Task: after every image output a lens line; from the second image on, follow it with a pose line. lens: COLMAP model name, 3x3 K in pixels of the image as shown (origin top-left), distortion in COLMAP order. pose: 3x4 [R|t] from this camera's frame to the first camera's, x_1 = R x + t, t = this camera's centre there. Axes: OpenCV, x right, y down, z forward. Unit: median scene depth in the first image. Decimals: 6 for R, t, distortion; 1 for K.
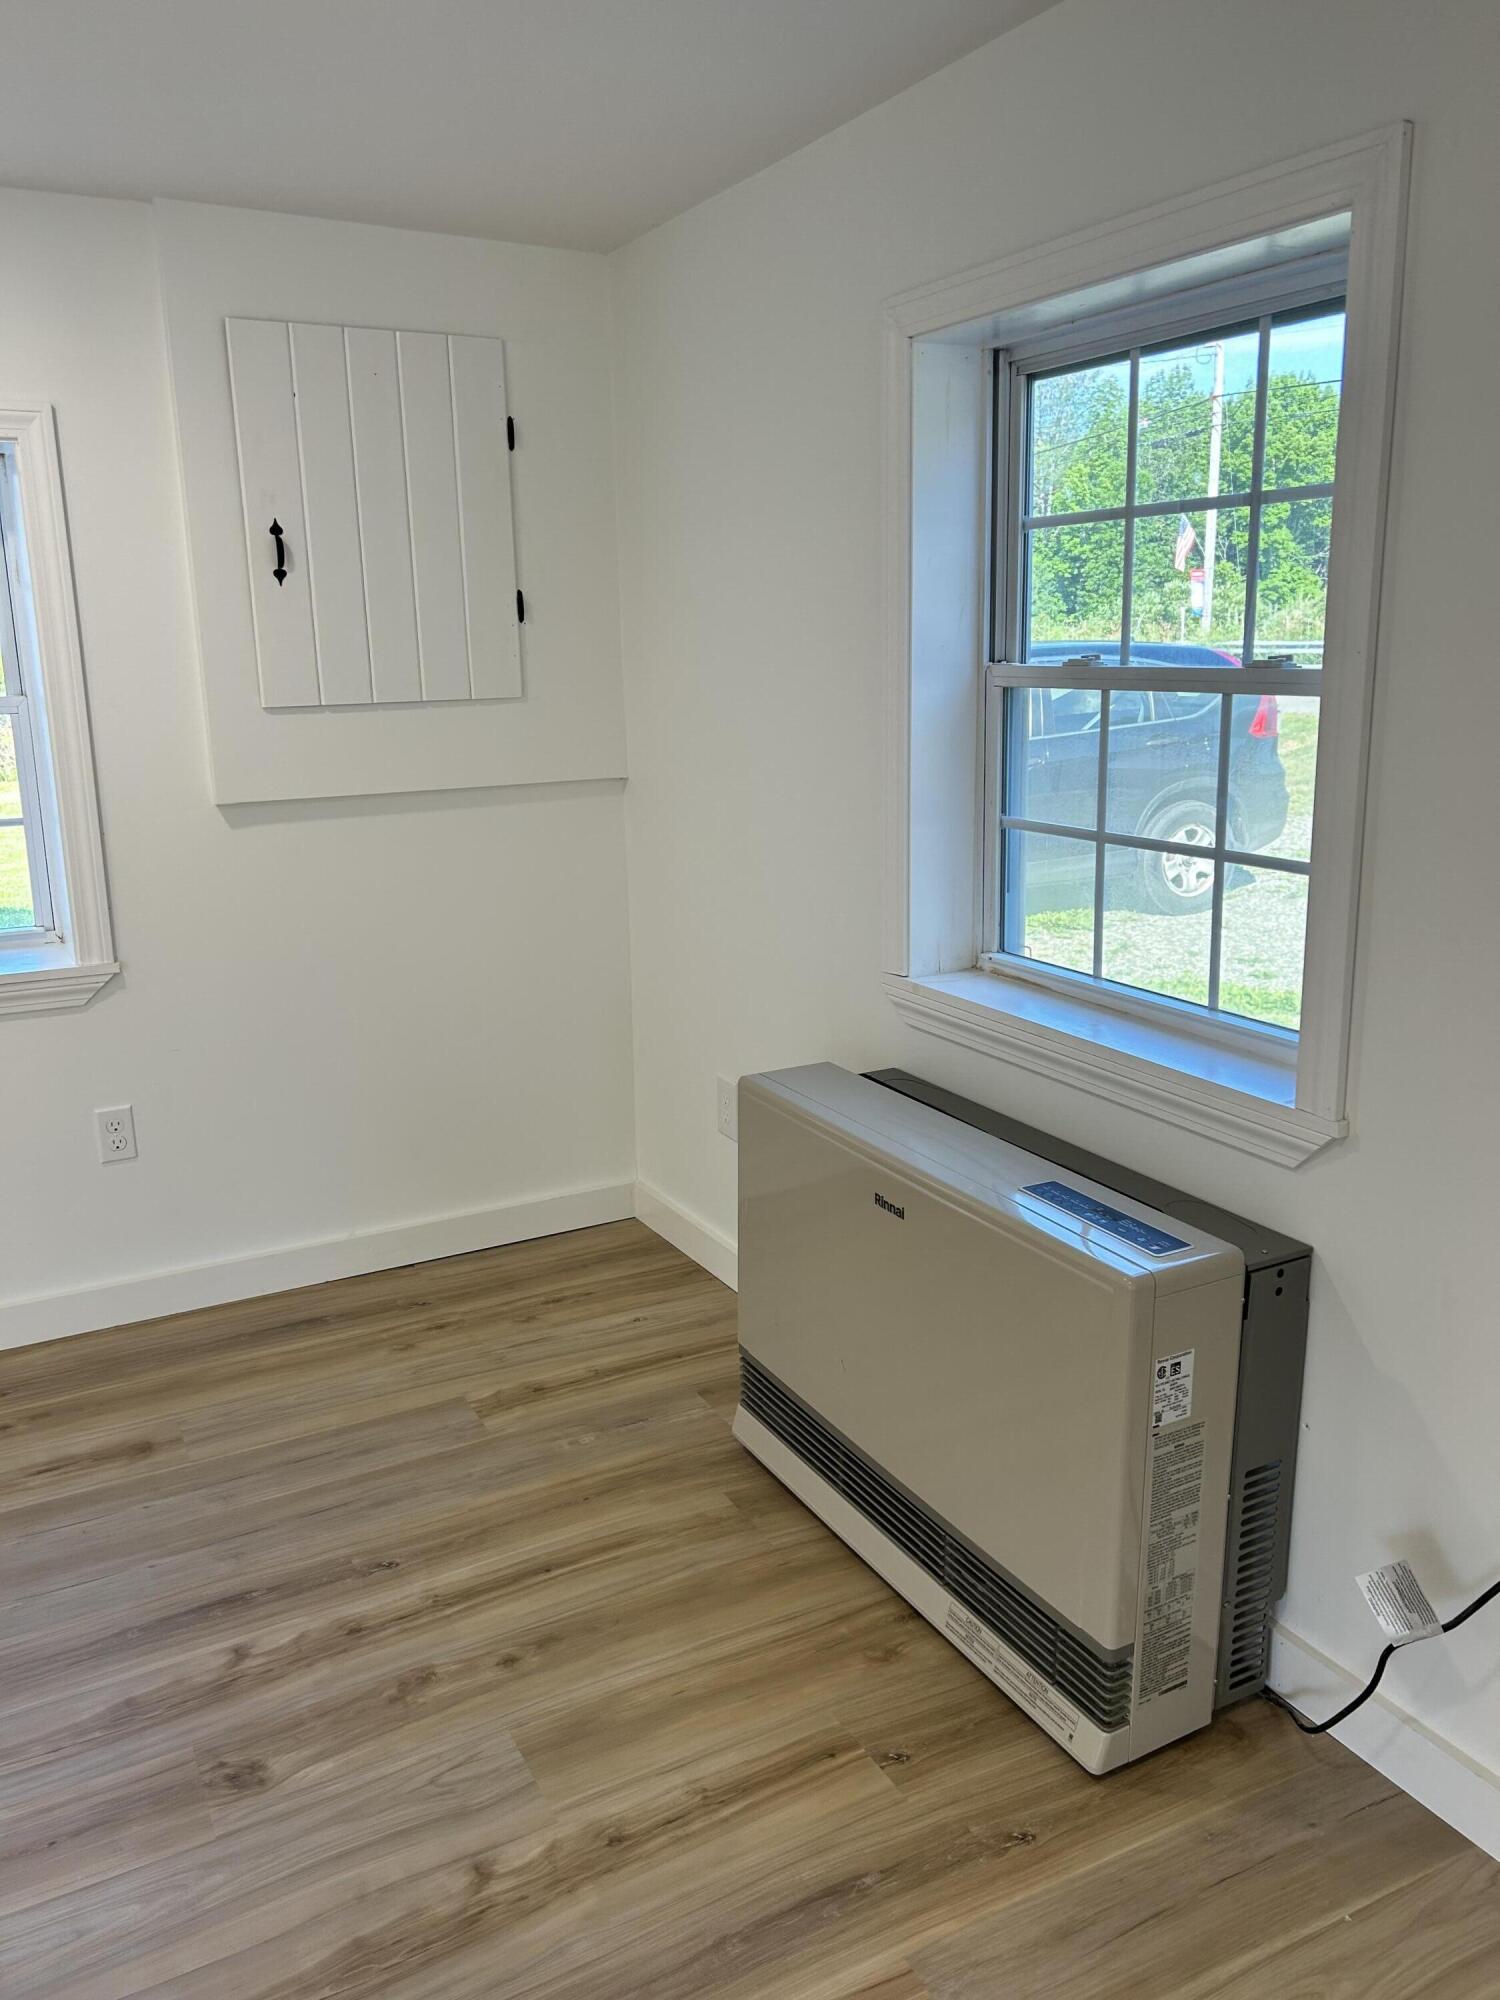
lens RADIAL K [[1531.1, 0, 749.3], [0, 1531.1, 995.5], [0, 0, 1]] dist [0.052155, -0.011824]
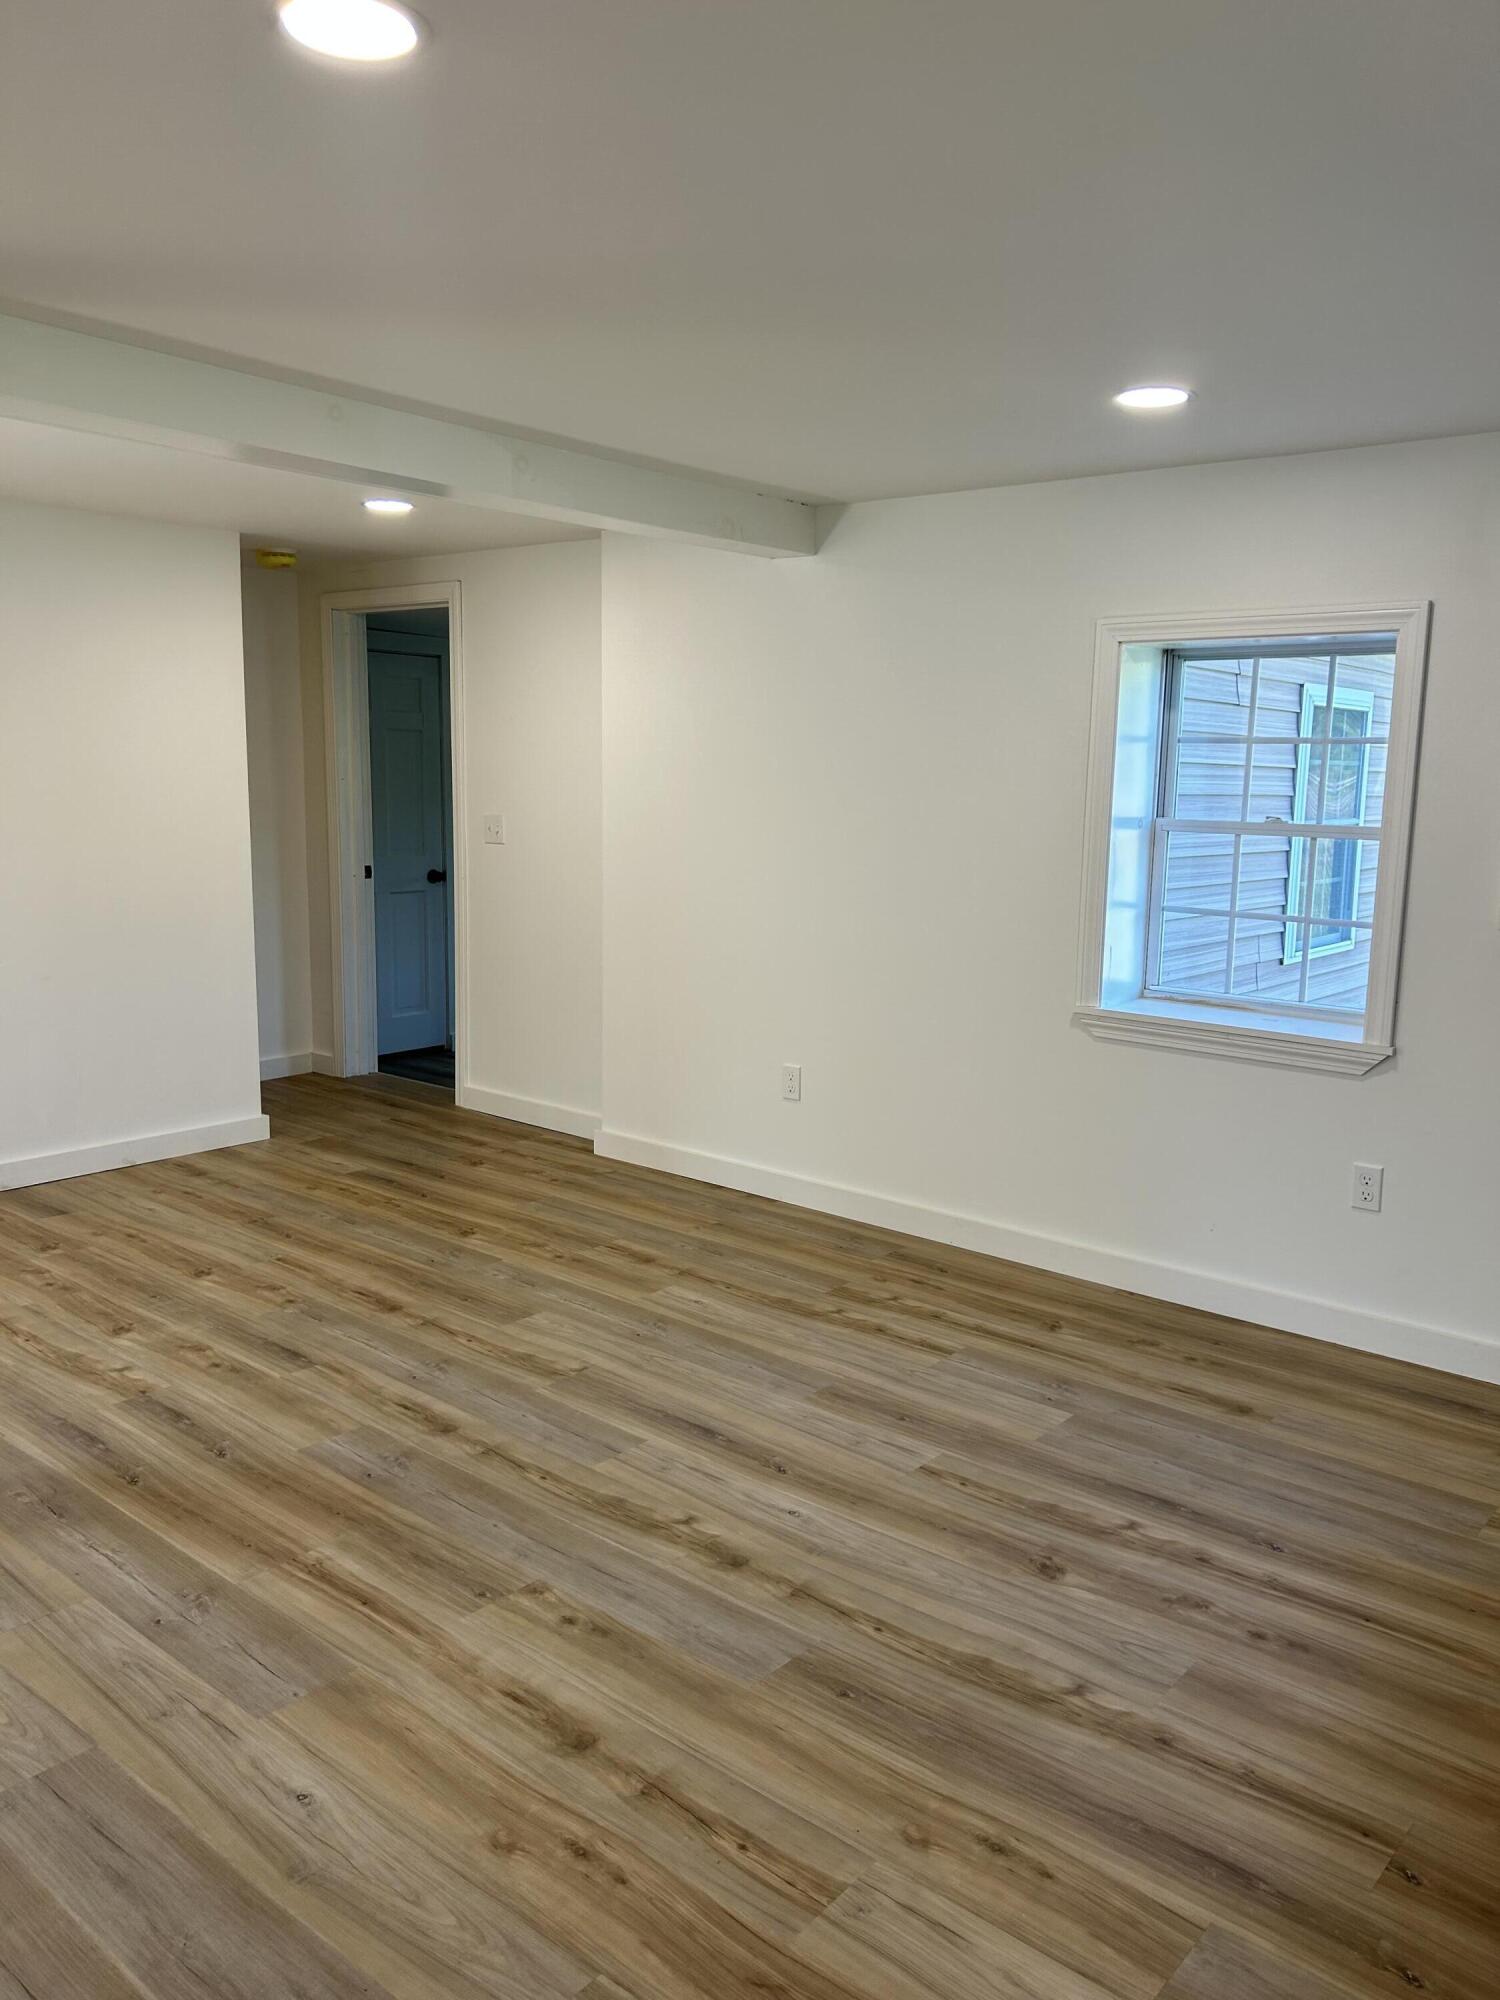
lens RADIAL K [[1531.1, 0, 747.7], [0, 1531.1, 1002.4], [0, 0, 1]] dist [0.052155, -0.011824]
pose [[0.382477, 0.161931, -0.909665, 0.719095], [-0.240696, 0.967992, 0.071111, -0.029159], [0.892063, 0.191755, 0.409211, 0.077372]]
